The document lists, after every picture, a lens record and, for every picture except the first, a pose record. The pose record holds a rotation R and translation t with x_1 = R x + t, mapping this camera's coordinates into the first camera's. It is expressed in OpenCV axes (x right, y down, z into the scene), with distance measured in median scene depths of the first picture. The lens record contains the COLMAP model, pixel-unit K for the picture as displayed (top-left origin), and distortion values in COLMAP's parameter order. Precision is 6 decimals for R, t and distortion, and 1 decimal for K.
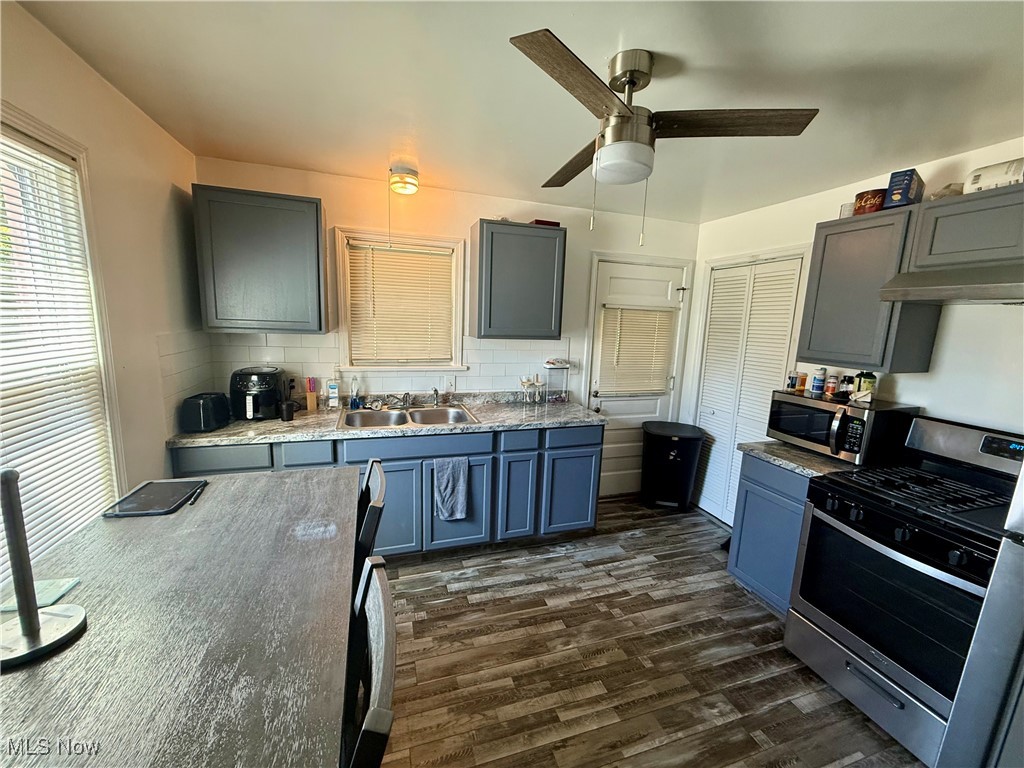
lens RADIAL K [[406.9, 0, 510.8], [0, 406.9, 385.0], [0, 0, 1]] dist [0.000445, -0.000188]
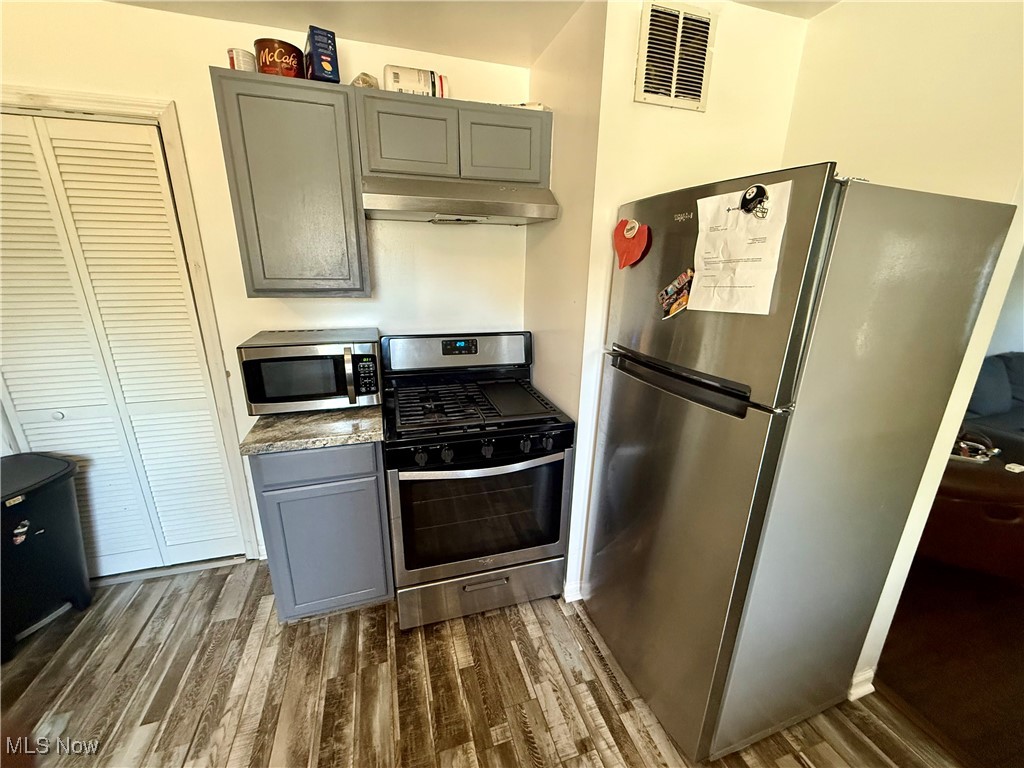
lens RADIAL K [[406.9, 0, 508.5], [0, 406.9, 384.2], [0, 0, 1]] dist [0.000445, -0.000188]
pose [[0.006510, -0.324698, 0.945795, 0.025845], [0.150034, 0.935426, 0.320106, -0.086115], [-0.988659, 0.139818, 0.054805, 0.646625]]
